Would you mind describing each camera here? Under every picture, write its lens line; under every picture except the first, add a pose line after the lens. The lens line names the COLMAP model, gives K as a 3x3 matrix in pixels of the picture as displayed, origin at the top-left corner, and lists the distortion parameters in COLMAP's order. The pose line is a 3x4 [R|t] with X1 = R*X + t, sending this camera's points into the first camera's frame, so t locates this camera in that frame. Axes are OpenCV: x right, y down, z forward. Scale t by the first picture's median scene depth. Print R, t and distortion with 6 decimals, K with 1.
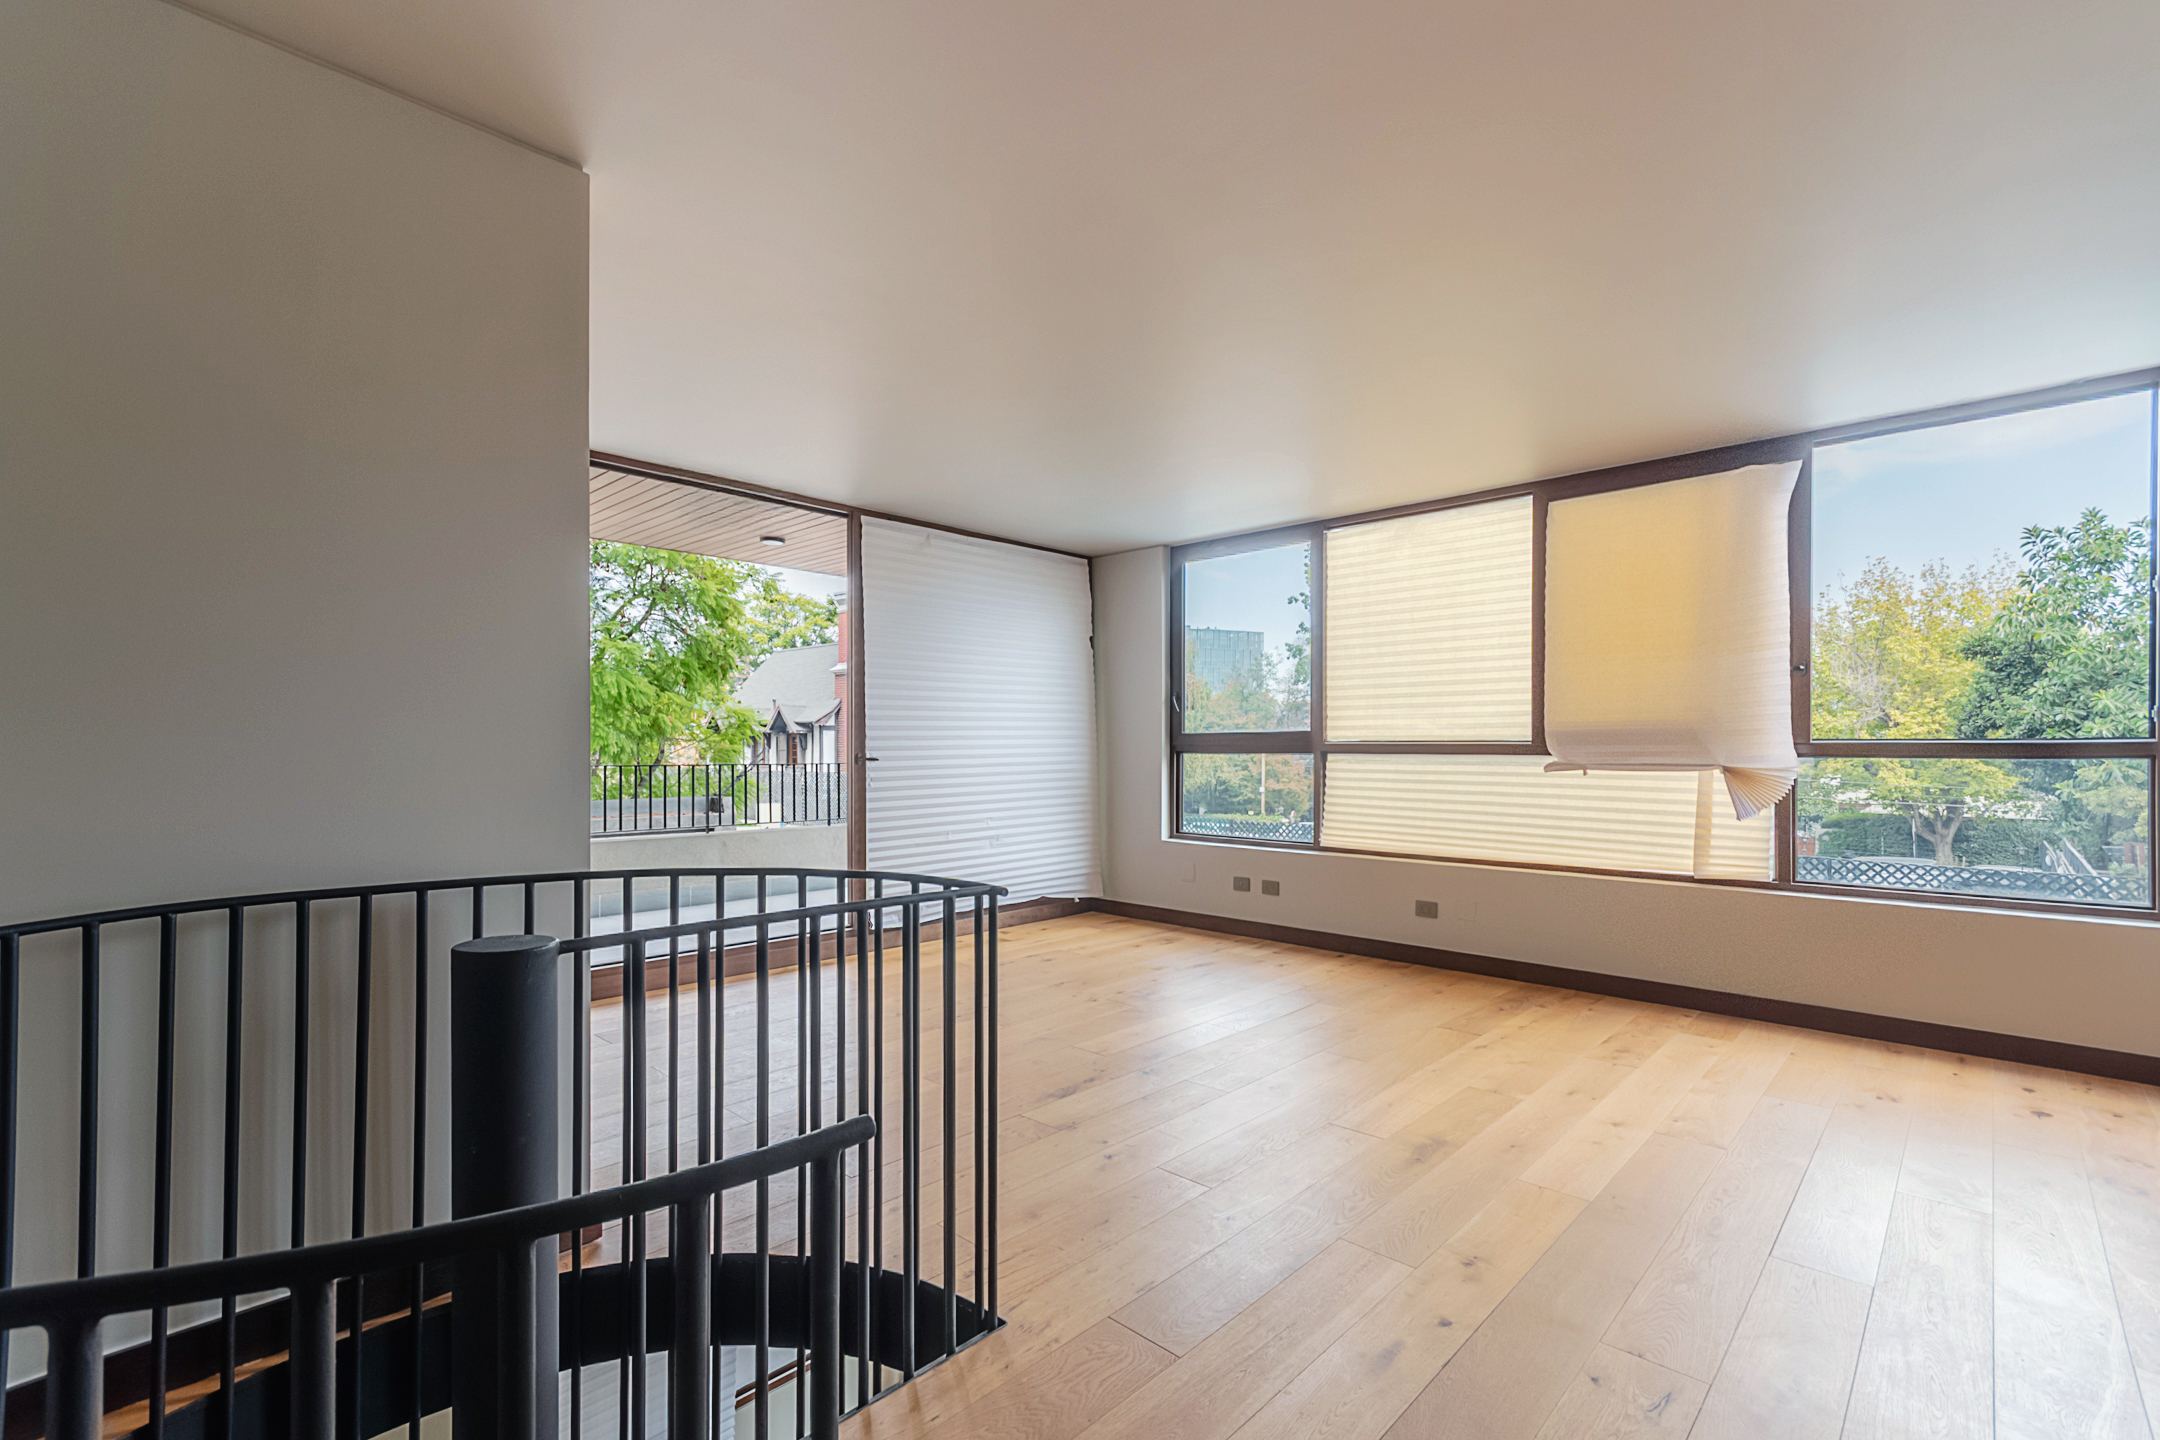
lens RADIAL K [[970.7, 0, 1100.6], [0, 970.7, 747.9], [0, 0, 1]] dist [0.006203, -0.001183]
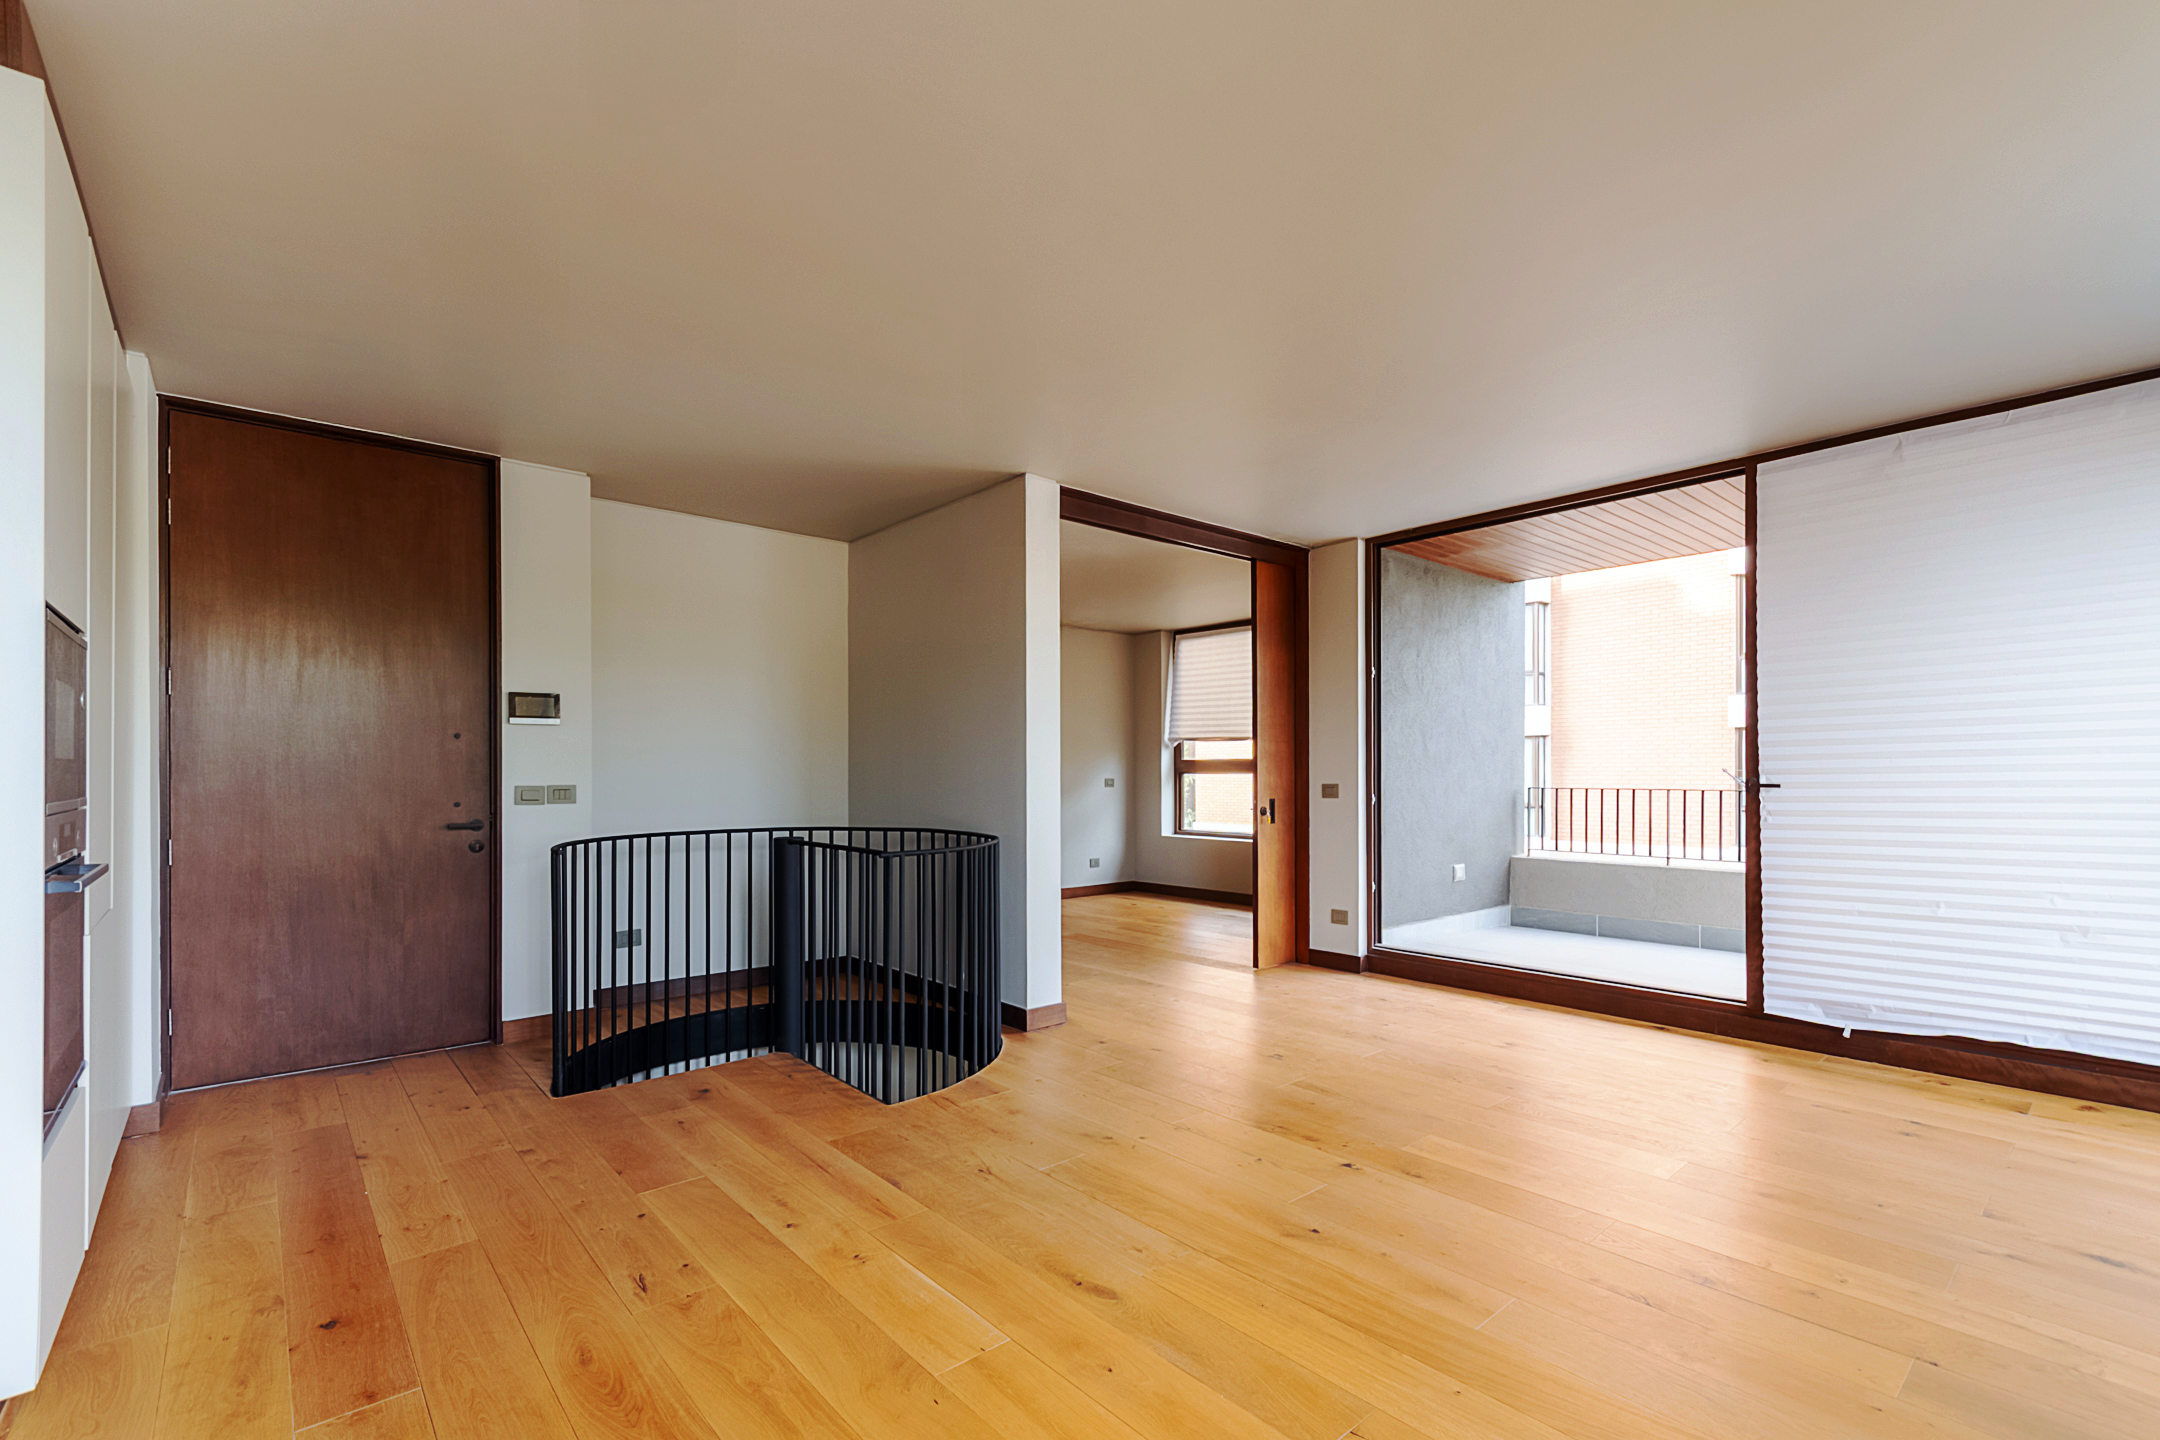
lens RADIAL K [[970.7, 0, 1083.6], [0, 970.7, 774.6], [0, 0, 1]] dist [0.006203, -0.001183]
pose [[-0.093149, 0.000500, -0.995652, 0.569728], [0.004546, 0.999990, 0.000077, 0.000220], [0.995642, -0.004519, -0.093150, 0.543475]]
